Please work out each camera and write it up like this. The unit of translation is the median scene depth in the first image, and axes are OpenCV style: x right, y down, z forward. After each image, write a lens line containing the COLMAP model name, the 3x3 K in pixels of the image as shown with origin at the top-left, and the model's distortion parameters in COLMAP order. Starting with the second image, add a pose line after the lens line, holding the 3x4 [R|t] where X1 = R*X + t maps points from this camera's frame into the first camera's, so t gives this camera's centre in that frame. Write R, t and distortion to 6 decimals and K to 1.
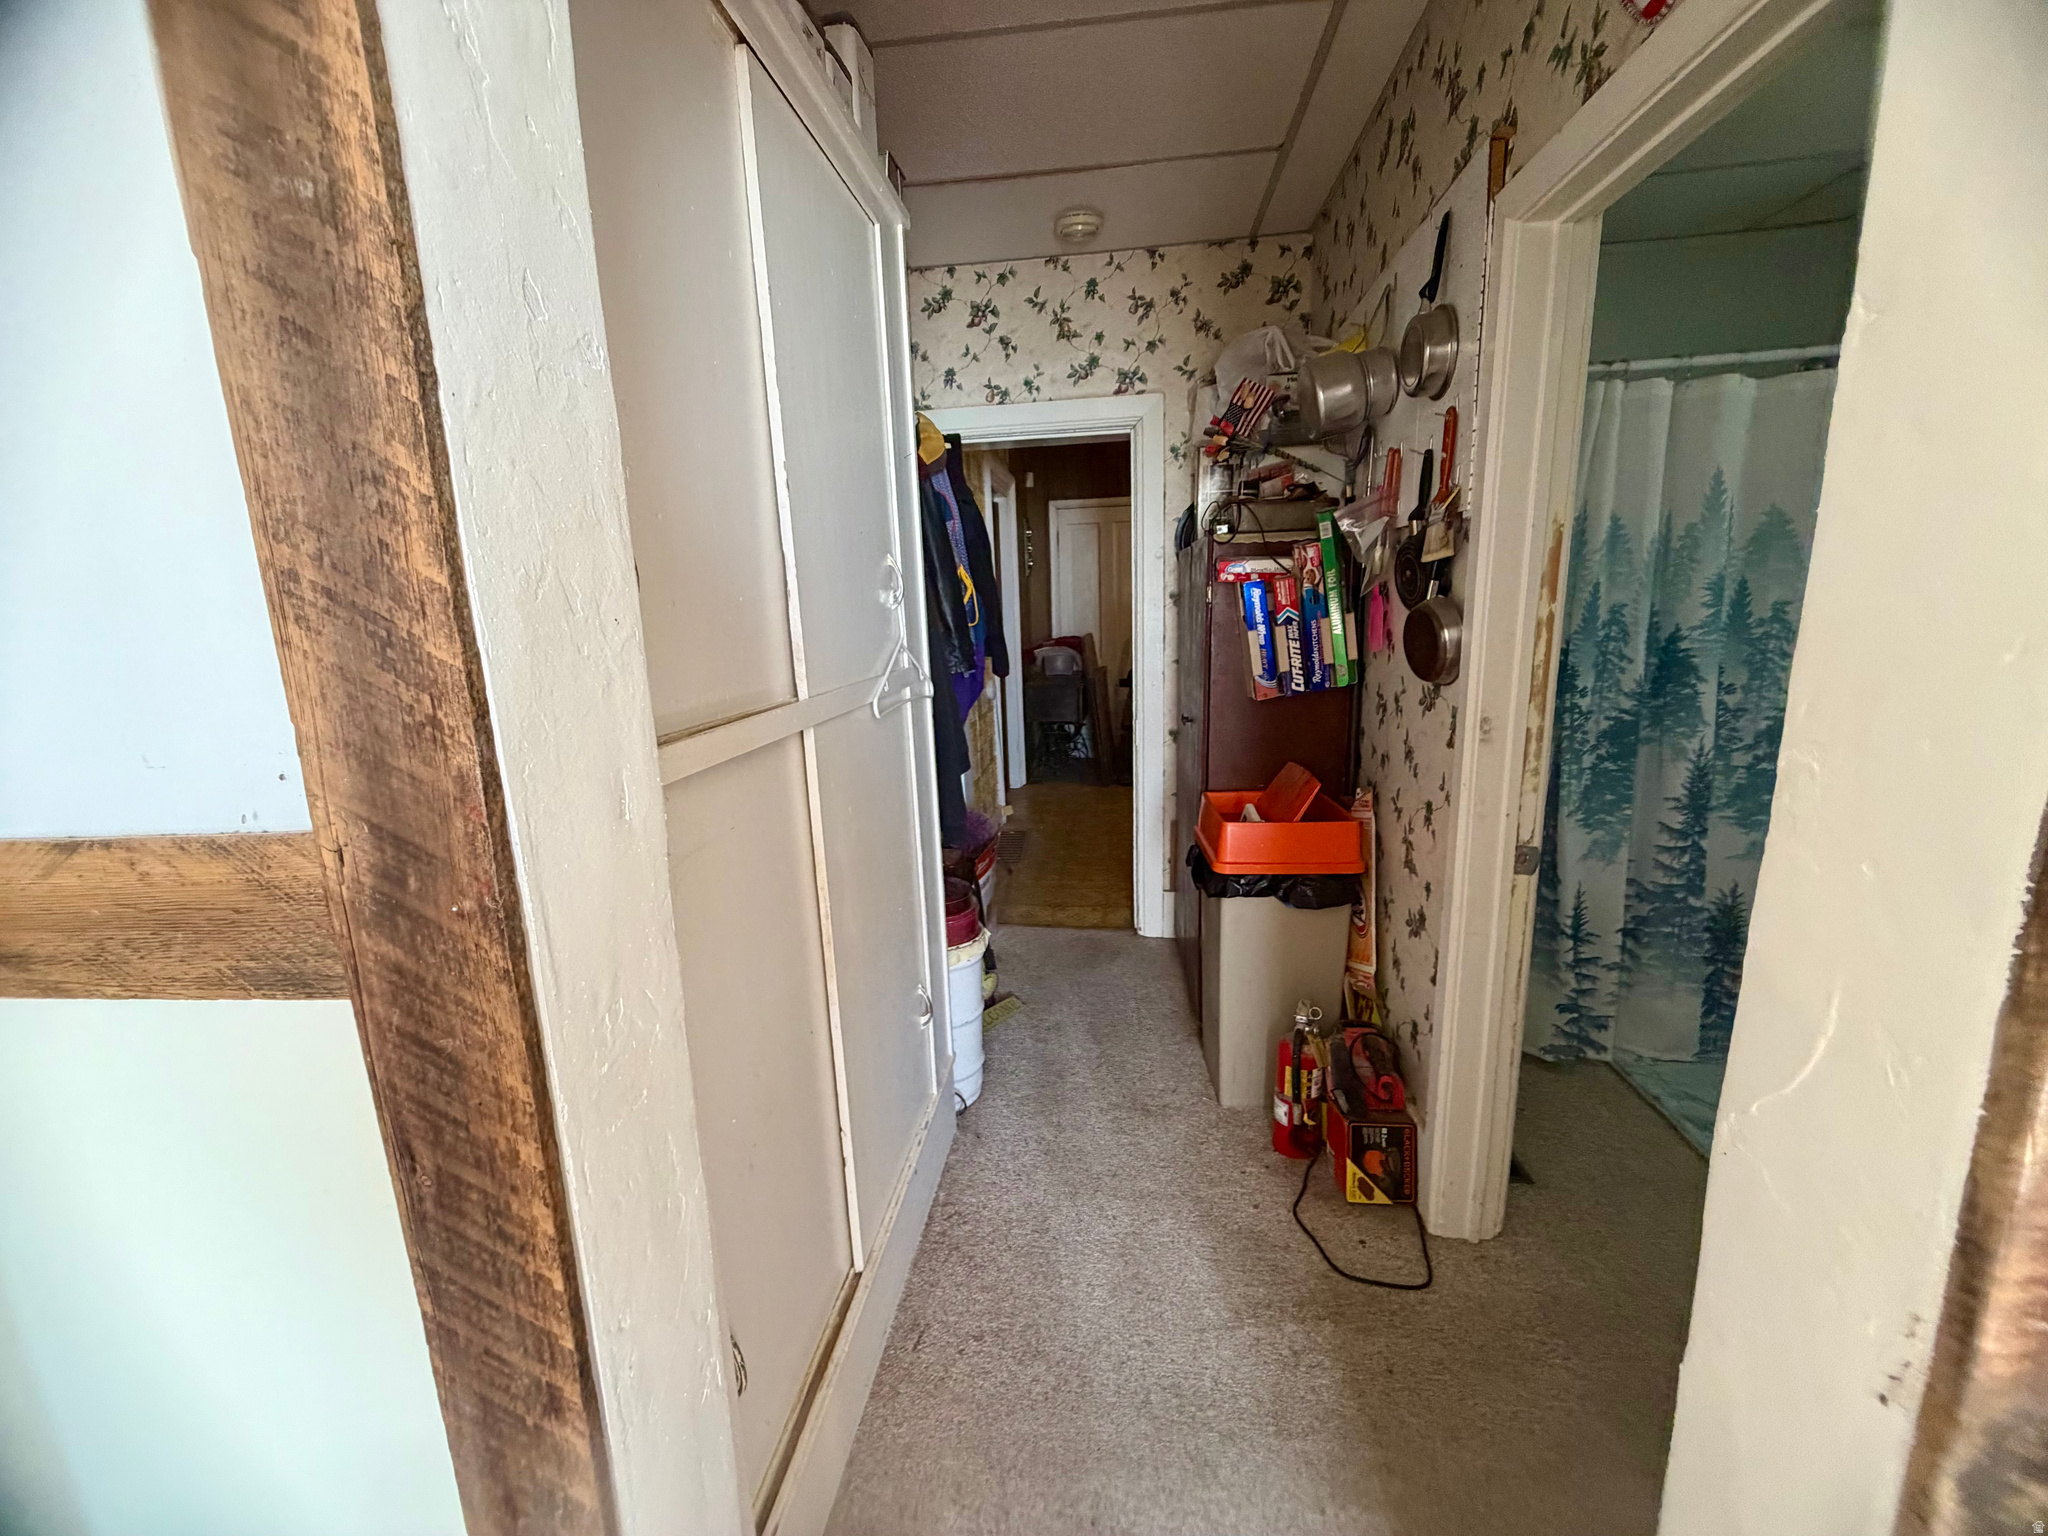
lens RADIAL K [[817.3, 0, 1018.5], [0, 817.3, 763.0], [0, 0, 1]] dist [-0.000900, 0.000721]
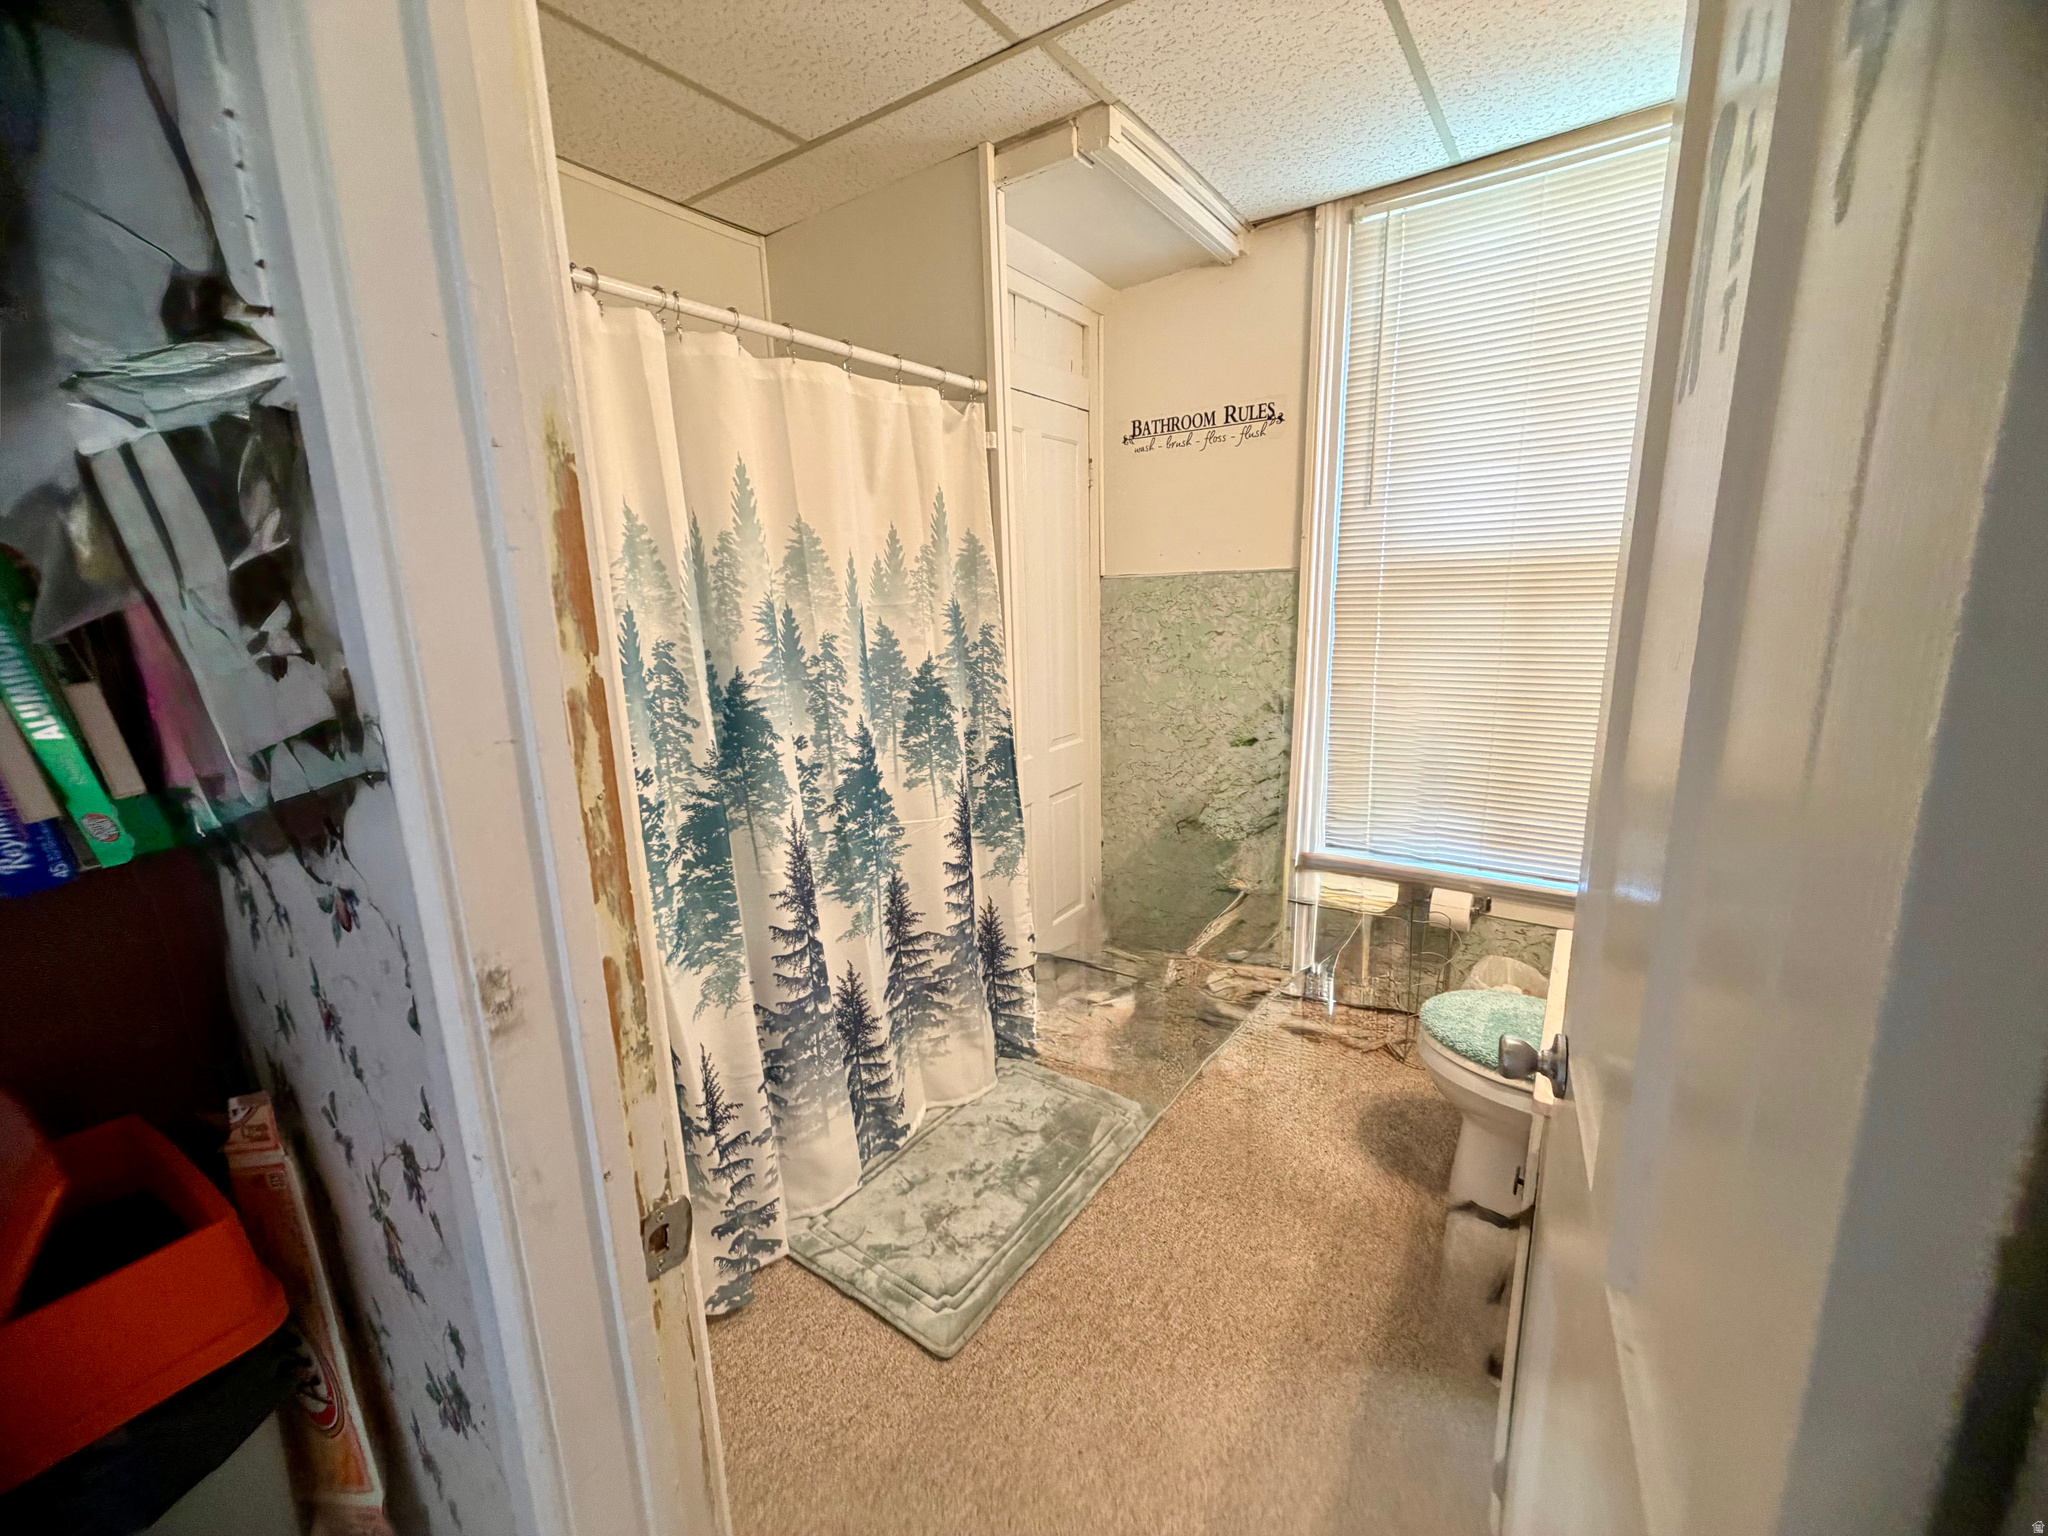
lens RADIAL K [[817.3, 0, 1023.5], [0, 817.3, 771.4], [0, 0, 1]] dist [-0.000900, 0.000721]
pose [[0.464523, -0.162409, 0.870541, 0.260752], [0.188136, 0.978697, 0.082197, -0.088089], [-0.865346, 0.125598, 0.485183, 0.417733]]
